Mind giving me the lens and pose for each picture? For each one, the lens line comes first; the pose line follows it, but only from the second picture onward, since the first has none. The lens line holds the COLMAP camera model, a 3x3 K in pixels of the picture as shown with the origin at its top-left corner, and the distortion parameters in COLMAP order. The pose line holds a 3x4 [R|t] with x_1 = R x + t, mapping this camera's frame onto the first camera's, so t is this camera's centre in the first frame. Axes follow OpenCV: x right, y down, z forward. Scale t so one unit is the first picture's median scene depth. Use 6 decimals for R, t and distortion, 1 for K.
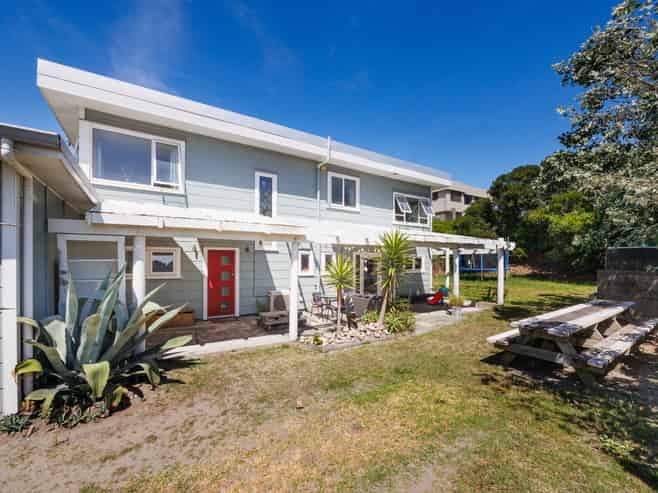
lens RADIAL K [[287.7, 0, 329.1], [0, 287.7, 265.6], [0, 0, 1]] dist [-0.002933, -0.000296]
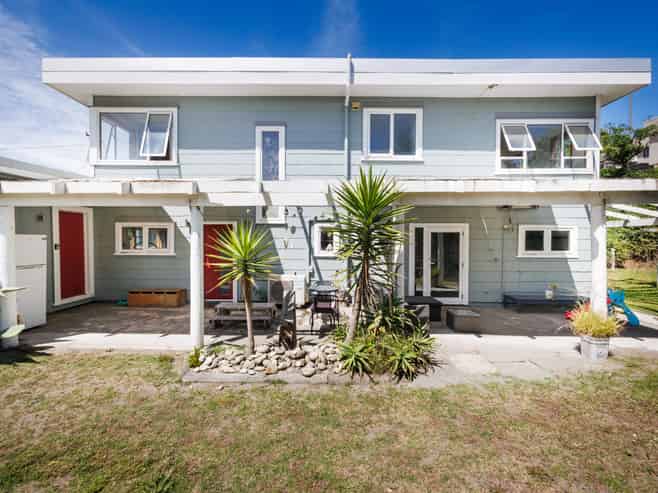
lens RADIAL K [[290.4, 0, 329.0], [0, 290.4, 246.5], [0, 0, 1]] dist [0.002132, 0.000227]
pose [[0.832466, 0.010728, -0.553973, 0.331211], [-0.008132, 0.999941, 0.007144, 0.003329], [0.554017, -0.001442, 0.832504, 0.379471]]
